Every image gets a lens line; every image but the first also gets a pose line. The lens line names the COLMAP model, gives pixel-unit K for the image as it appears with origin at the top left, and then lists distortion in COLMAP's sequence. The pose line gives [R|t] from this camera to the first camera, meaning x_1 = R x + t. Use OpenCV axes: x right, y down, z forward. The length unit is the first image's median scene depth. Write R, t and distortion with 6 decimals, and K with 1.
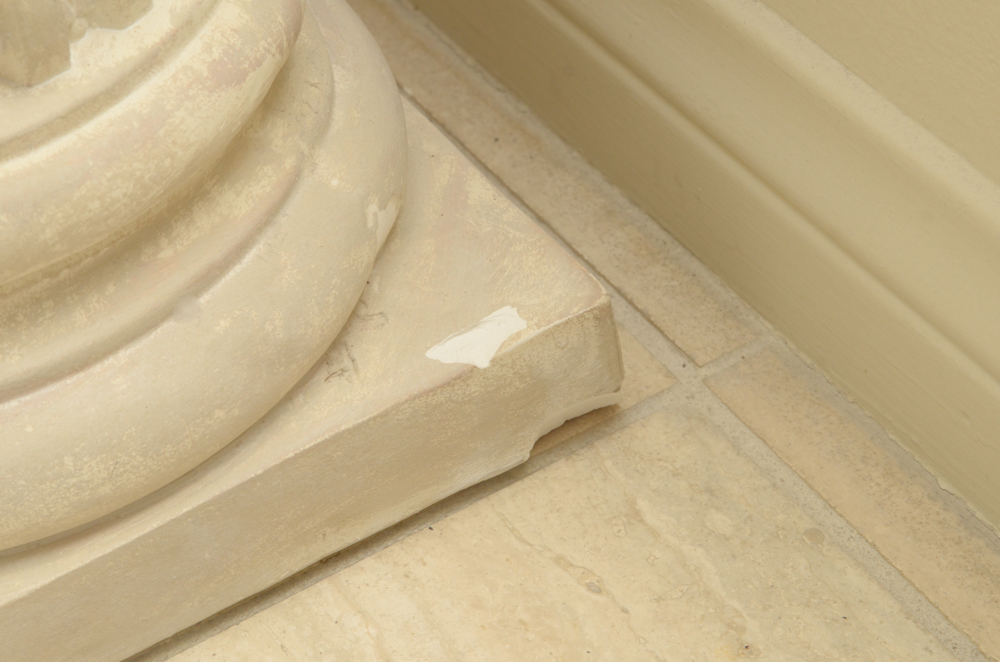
lens RADIAL K [[2771.6, 0, 500.0], [0, 2771.6, 331.8], [0, 0, 1]] dist [0.018660, 0.000000]
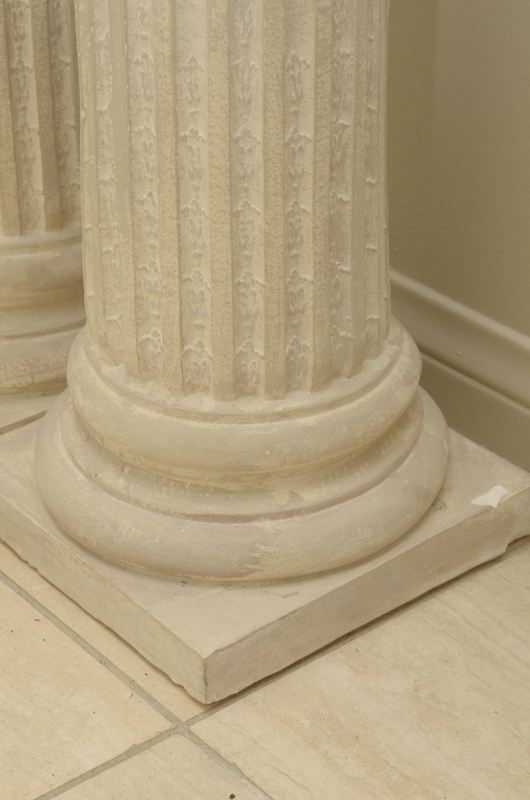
lens RADIAL K [[1812.9, 0, 265.5], [0, 1812.9, 398.7], [0, 0, 1]] dist [0.078620, 0.000000]
pose [[0.992425, -0.008801, 0.122532, -0.405889], [0.034616, 0.977048, -0.210186, 0.251382], [-0.117870, 0.212836, 0.969952, -0.549731]]
